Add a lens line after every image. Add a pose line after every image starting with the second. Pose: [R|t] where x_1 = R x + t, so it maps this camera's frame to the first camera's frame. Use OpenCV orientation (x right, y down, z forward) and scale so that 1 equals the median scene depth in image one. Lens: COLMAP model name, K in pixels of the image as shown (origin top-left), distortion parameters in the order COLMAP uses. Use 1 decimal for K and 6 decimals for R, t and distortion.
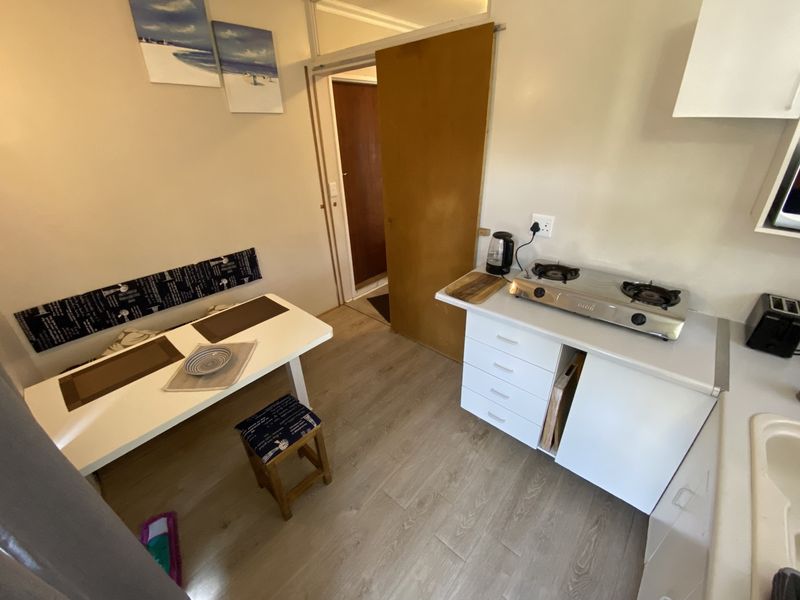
lens RADIAL K [[328.2, 0, 400.8], [0, 328.2, 301.7], [0, 0, 1]] dist [0.029993, -0.020995]
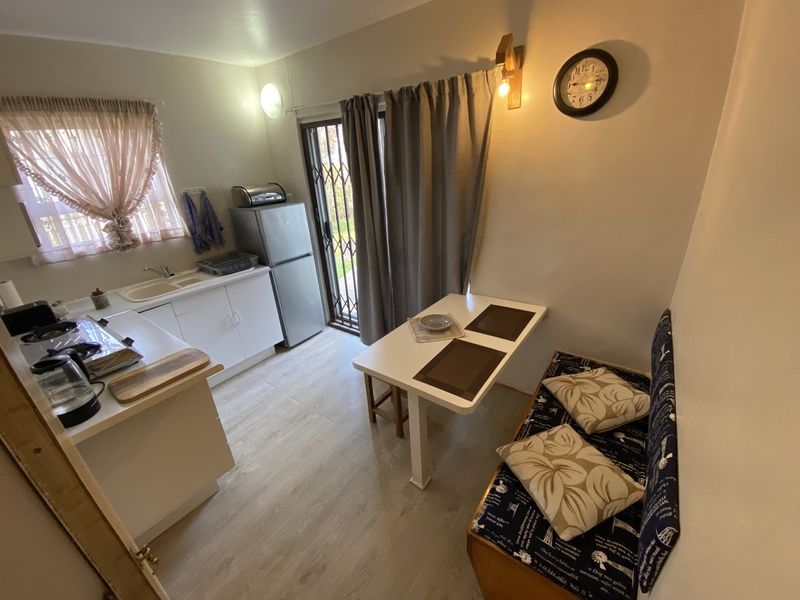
lens RADIAL K [[328.2, 0, 400.8], [0, 328.2, 301.7], [0, 0, 1]] dist [0.029993, -0.020995]
pose [[-0.992273, 0.115407, -0.045564, -0.338461], [0.036829, 0.624628, 0.780053, -0.791755], [0.118485, 0.772348, -0.624052, 1.522518]]
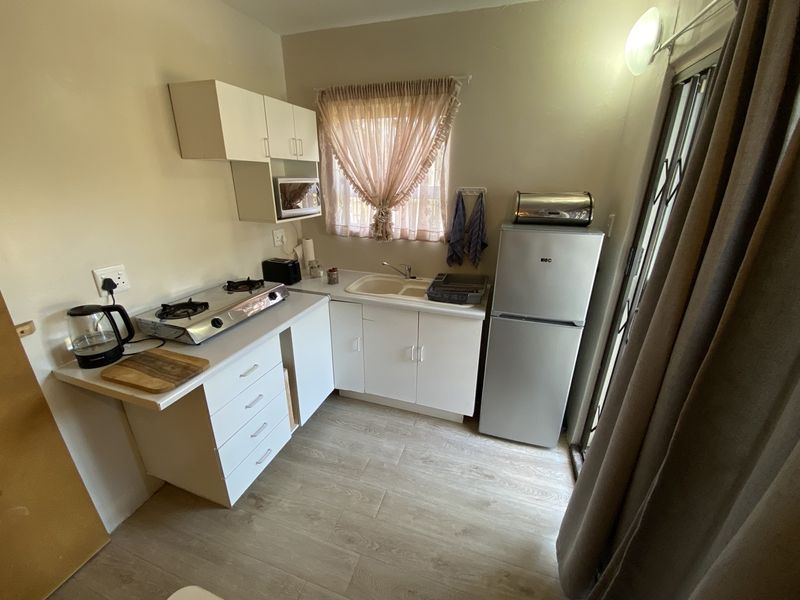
lens RADIAL K [[328.2, 0, 400.8], [0, 328.2, 301.7], [0, 0, 1]] dist [0.029993, -0.020995]
pose [[-0.400683, -0.298930, 0.866080, -0.593594], [0.431607, 0.772240, 0.466219, -0.281212], [-0.808189, 0.560612, -0.180403, 0.658037]]
